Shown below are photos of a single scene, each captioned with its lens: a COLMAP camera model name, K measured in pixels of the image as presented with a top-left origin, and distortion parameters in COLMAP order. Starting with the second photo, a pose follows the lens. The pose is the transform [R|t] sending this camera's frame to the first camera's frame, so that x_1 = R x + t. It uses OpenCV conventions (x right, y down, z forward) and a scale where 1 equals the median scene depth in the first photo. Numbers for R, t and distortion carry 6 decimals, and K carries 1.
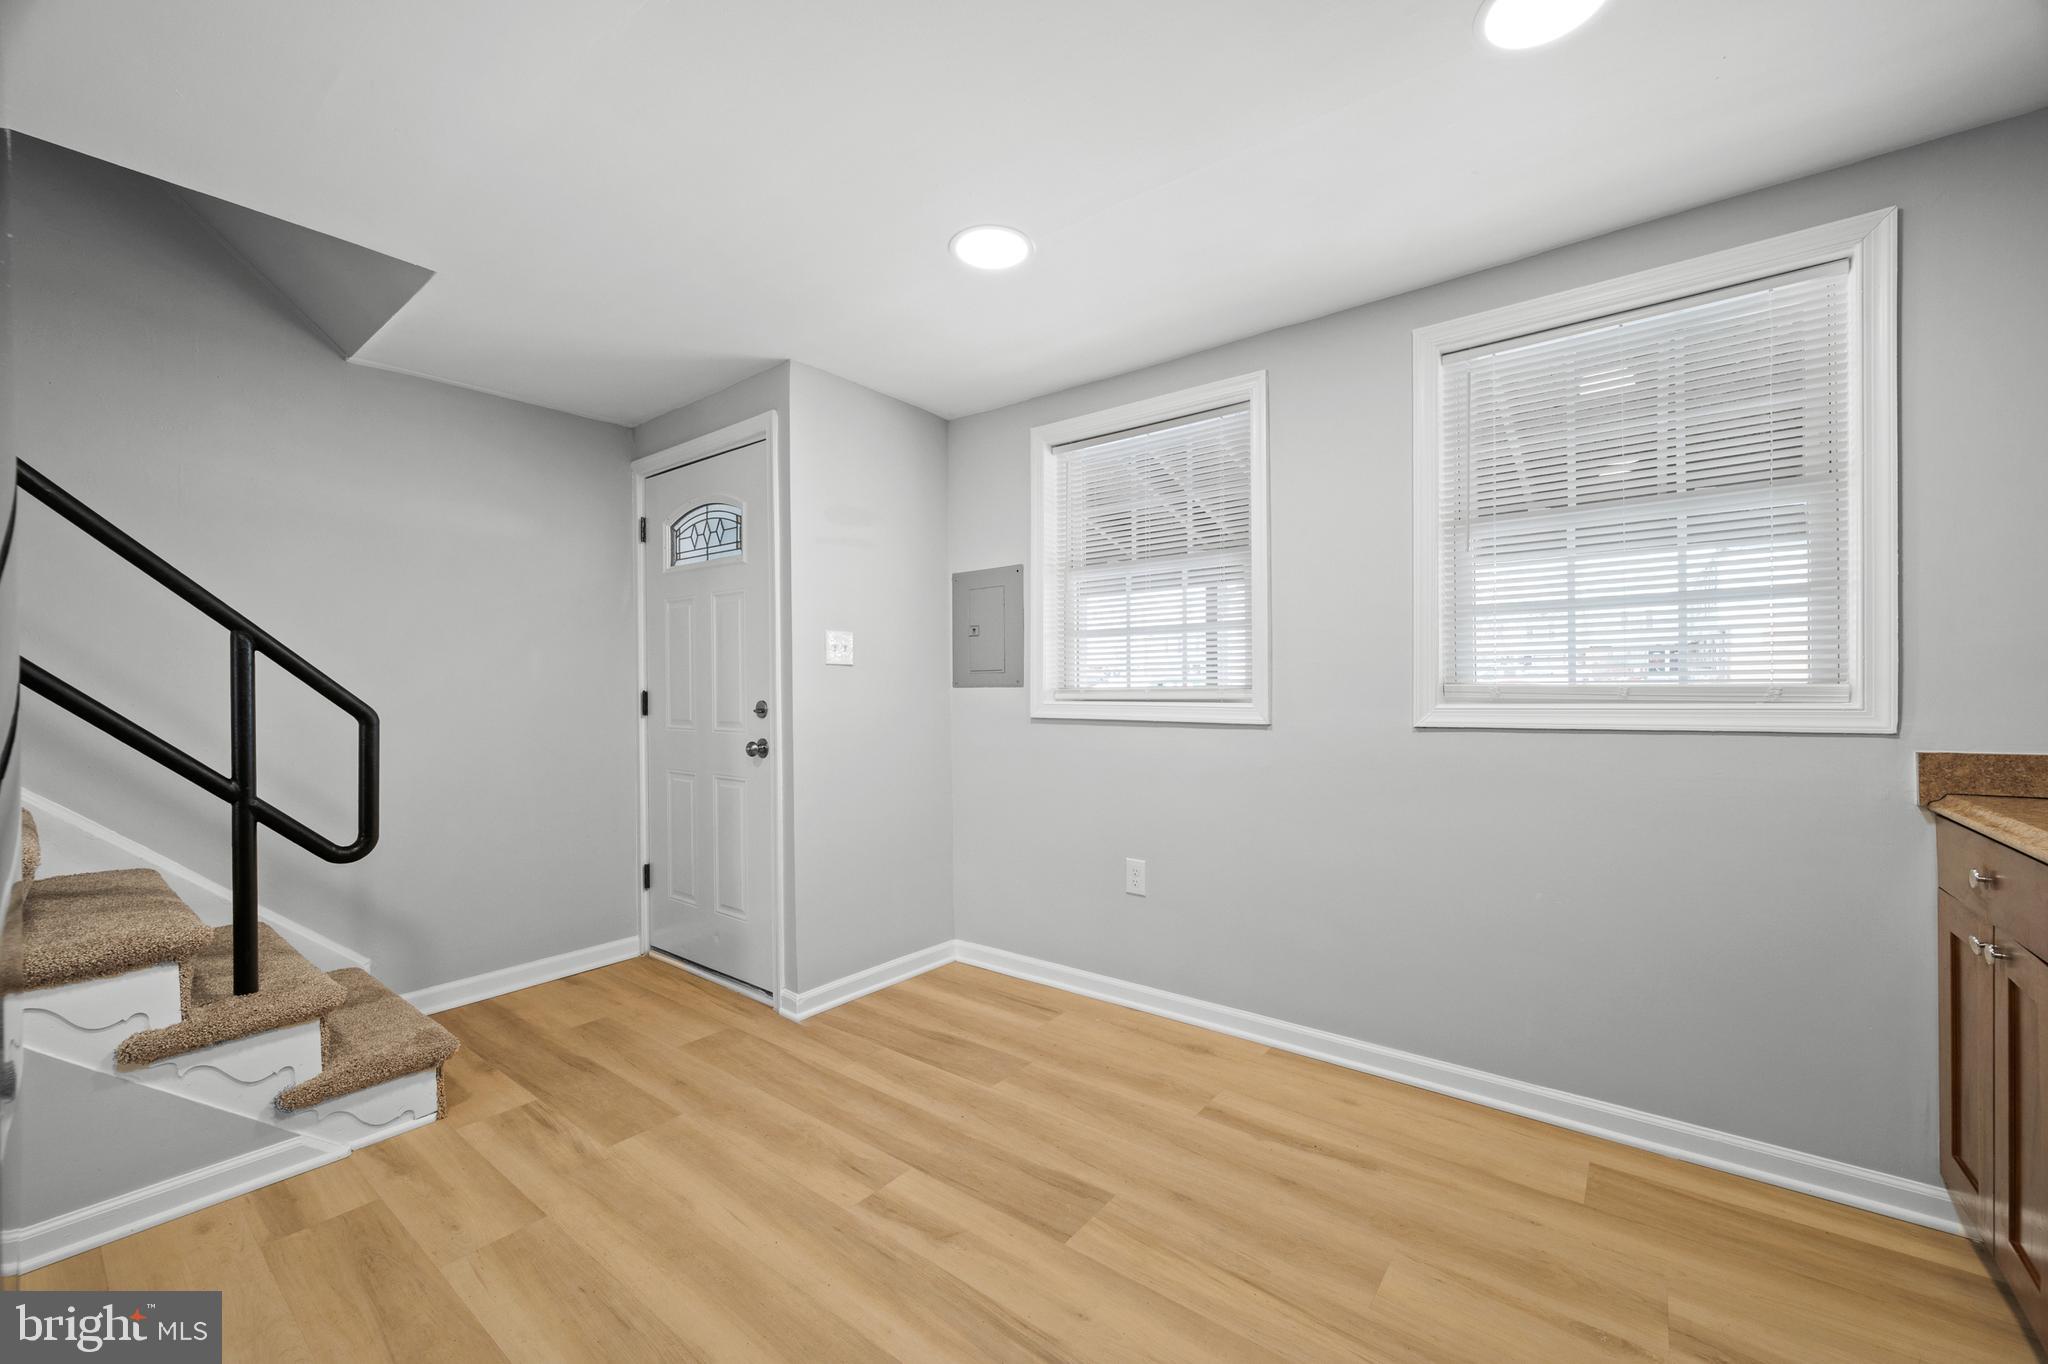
lens RADIAL K [[805.8, 0, 1035.2], [0, 805.8, 689.3], [0, 0, 1]] dist [-0.002402, 0.000101]
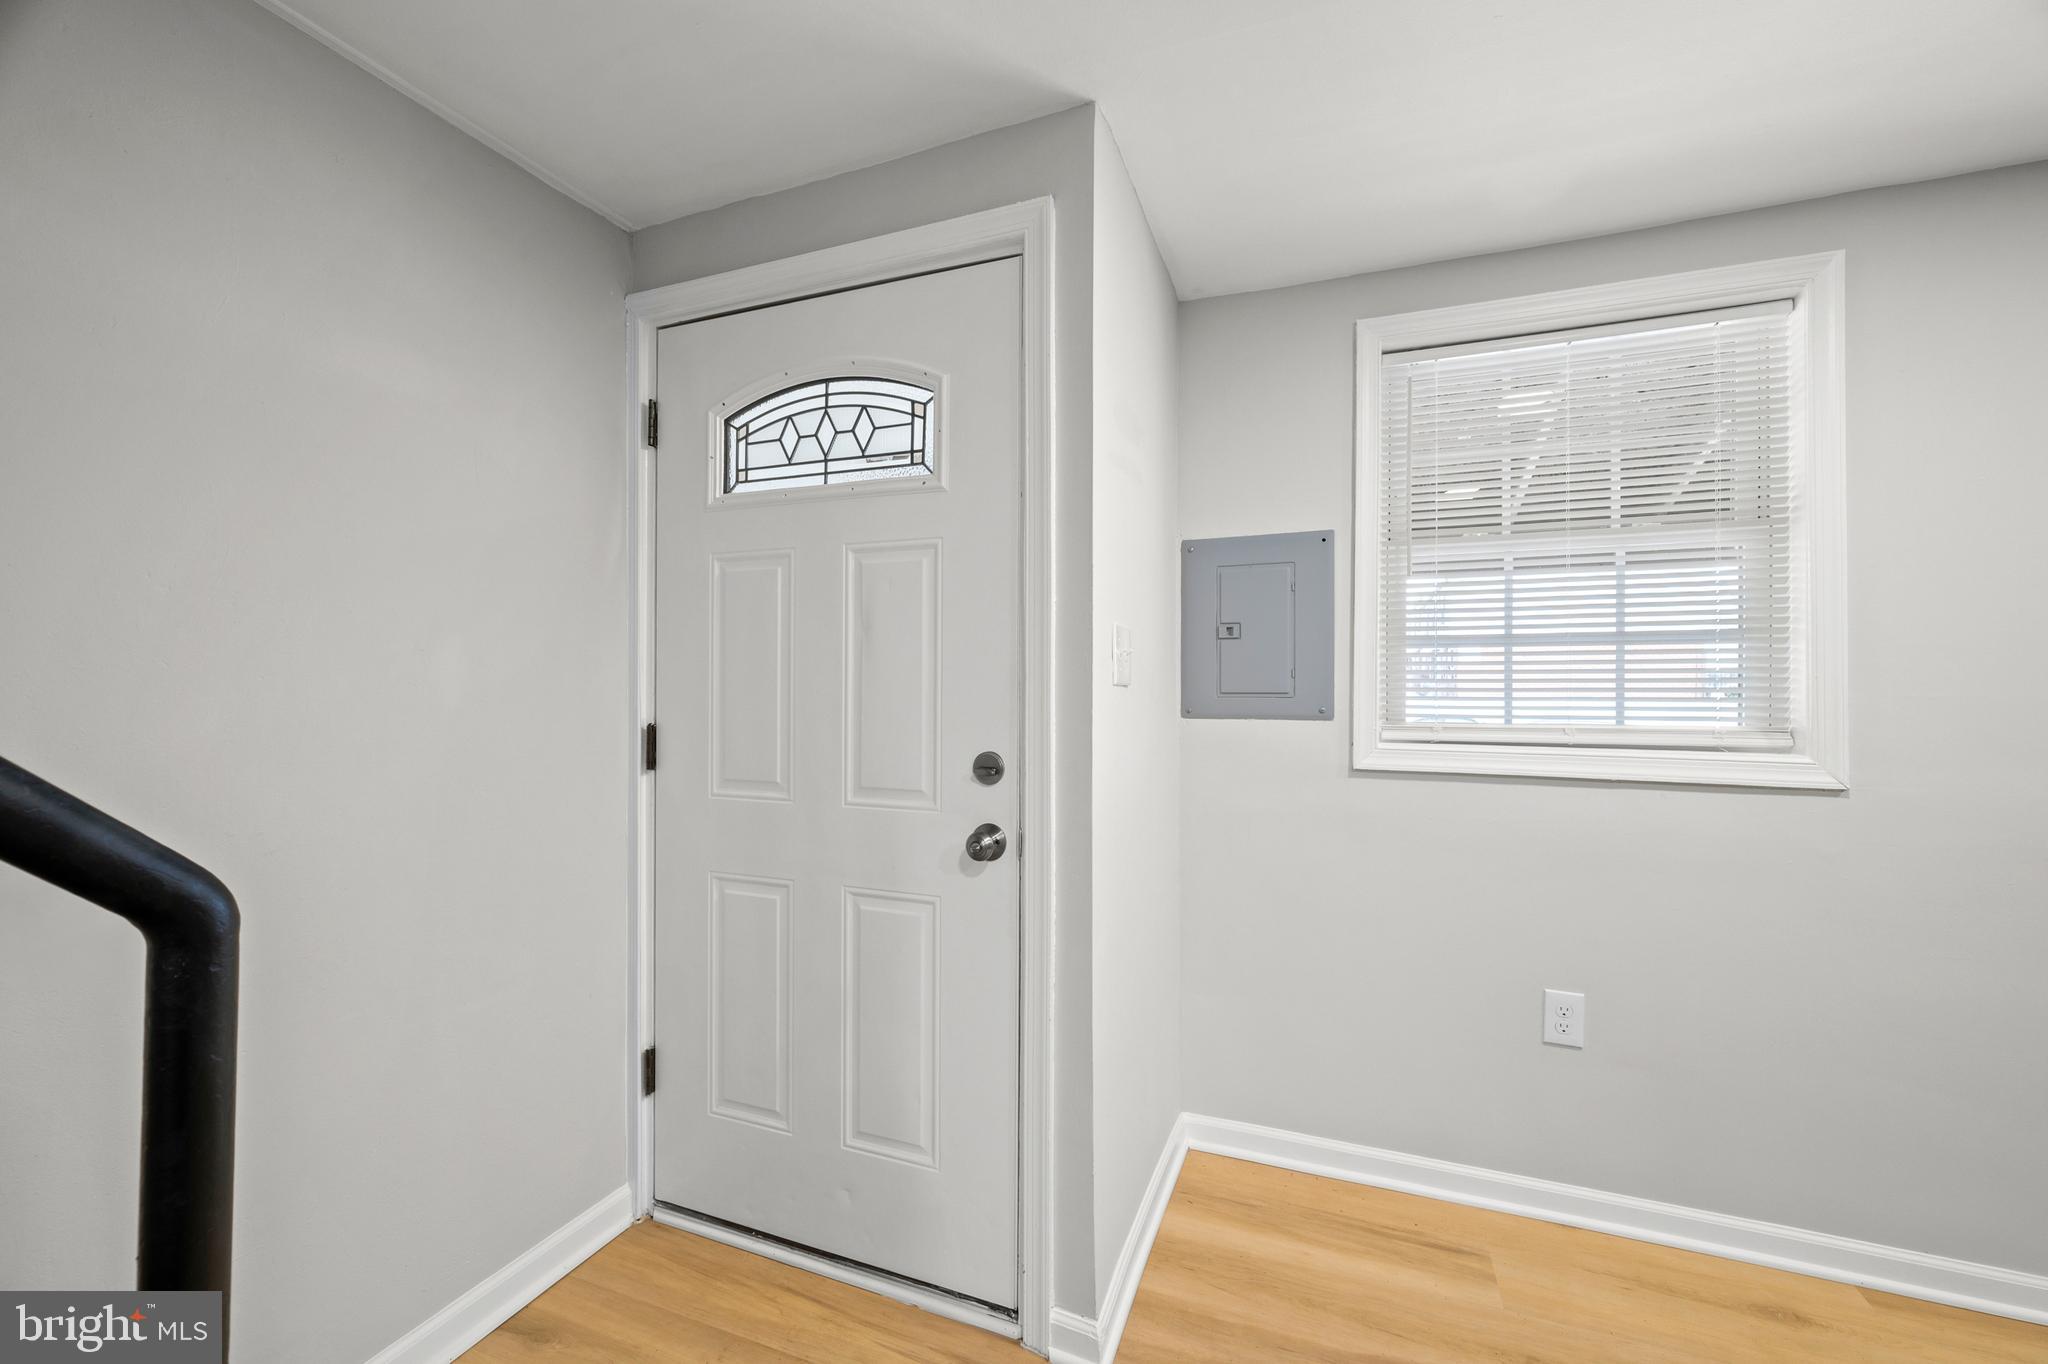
lens RADIAL K [[821.5, 0, 1030.3], [0, 821.5, 686.8], [0, 0, 1]] dist [0.000187, 0.000206]
pose [[0.960638, 0.010300, 0.277611, -0.477730], [-0.007713, 0.999916, -0.010408, -0.022855], [-0.277695, 0.007857, 0.960637, 0.489760]]
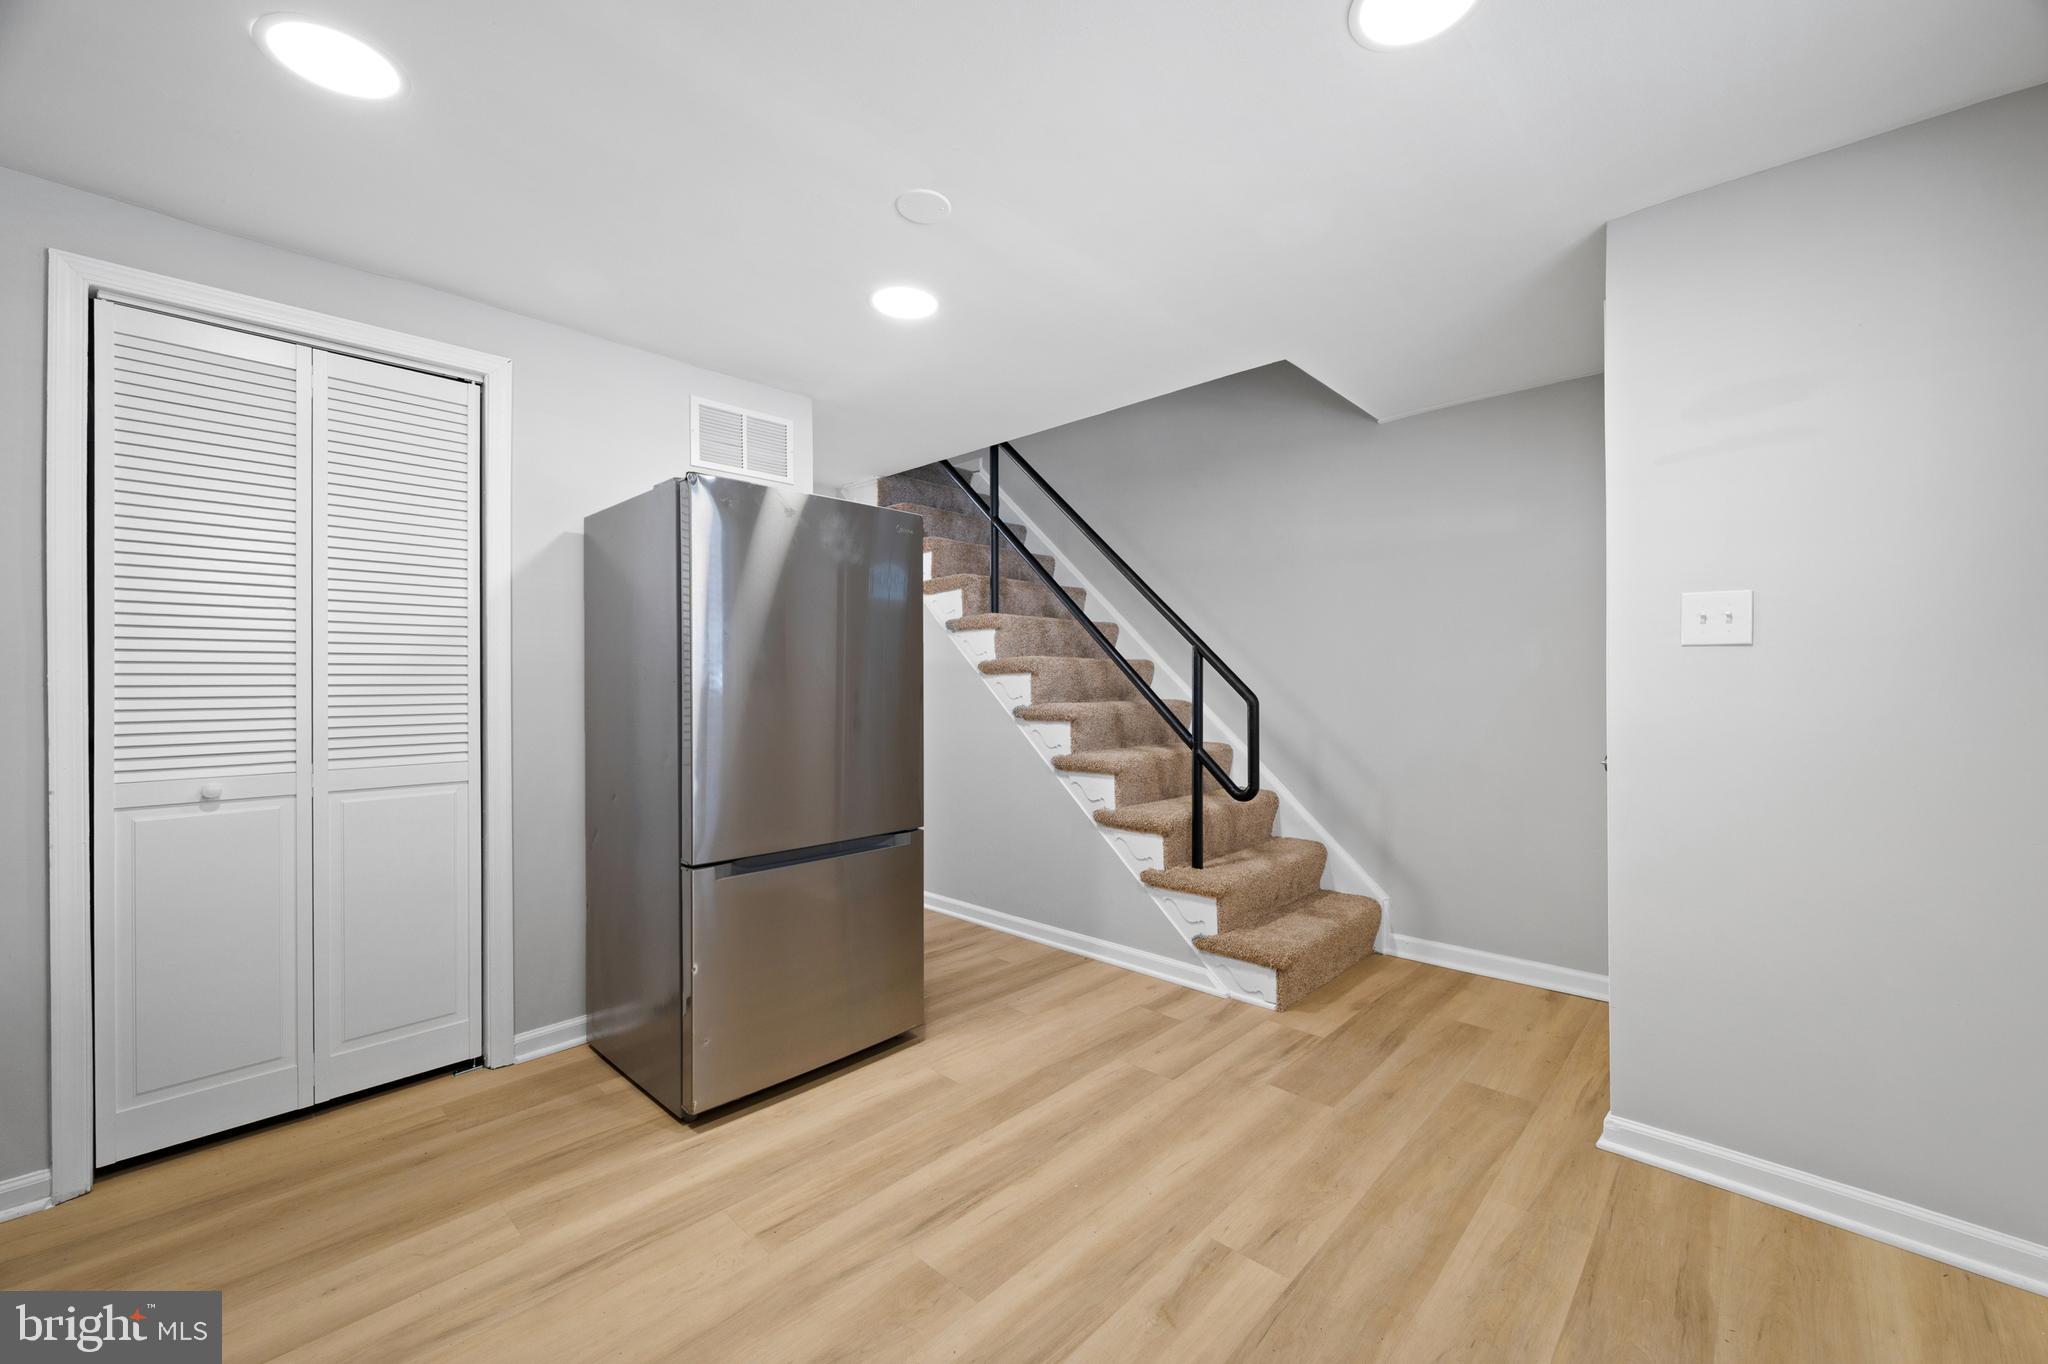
lens RADIAL K [[805.8, 0, 1035.2], [0, 805.8, 689.3], [0, 0, 1]] dist [-0.002402, 0.000101]
pose [[-0.091729, 0.015516, -0.995663, 0.446860], [-0.003003, 0.999870, 0.015858, -0.005353], [0.995779, 0.004444, -0.091670, 0.551930]]
